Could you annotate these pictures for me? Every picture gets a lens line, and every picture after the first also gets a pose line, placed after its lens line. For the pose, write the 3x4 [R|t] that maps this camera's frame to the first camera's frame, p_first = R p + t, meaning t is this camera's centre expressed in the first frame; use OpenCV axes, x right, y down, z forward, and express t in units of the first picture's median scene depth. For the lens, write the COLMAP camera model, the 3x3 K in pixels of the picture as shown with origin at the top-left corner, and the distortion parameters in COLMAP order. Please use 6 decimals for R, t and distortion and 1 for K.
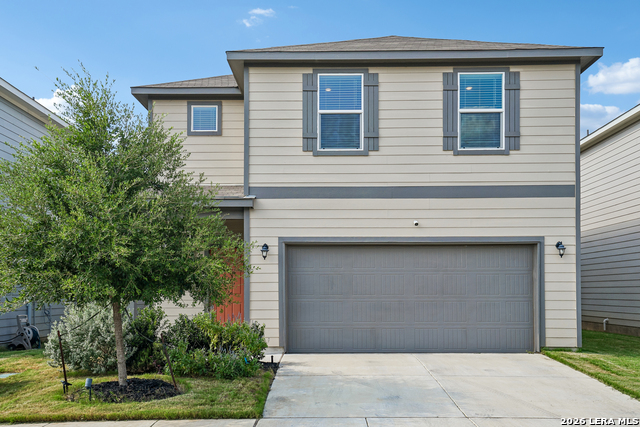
lens RADIAL K [[395.3, 0, 320.9], [0, 395.3, 200.8], [0, 0, 1]] dist [0.032241, -0.000129]
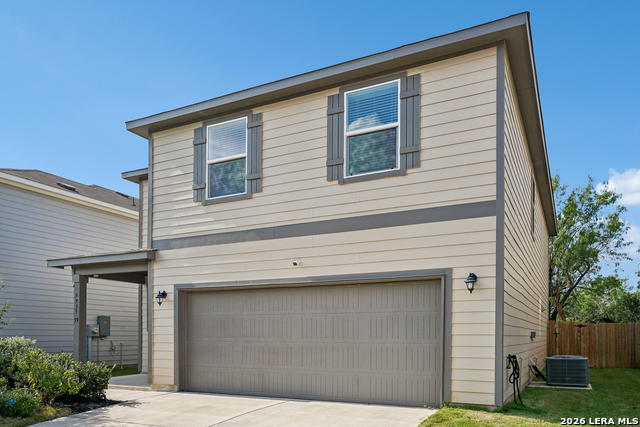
lens RADIAL K [[472.1, 0, 320.0], [0, 472.1, 213.5], [0, 0, 1]] dist [-0.002749, 0.000890]
pose [[0.890448, -0.106299, -0.442497, 0.766552], [0.096737, 0.994328, -0.044196, -0.005855], [0.444685, -0.003452, 0.895680, 0.010929]]
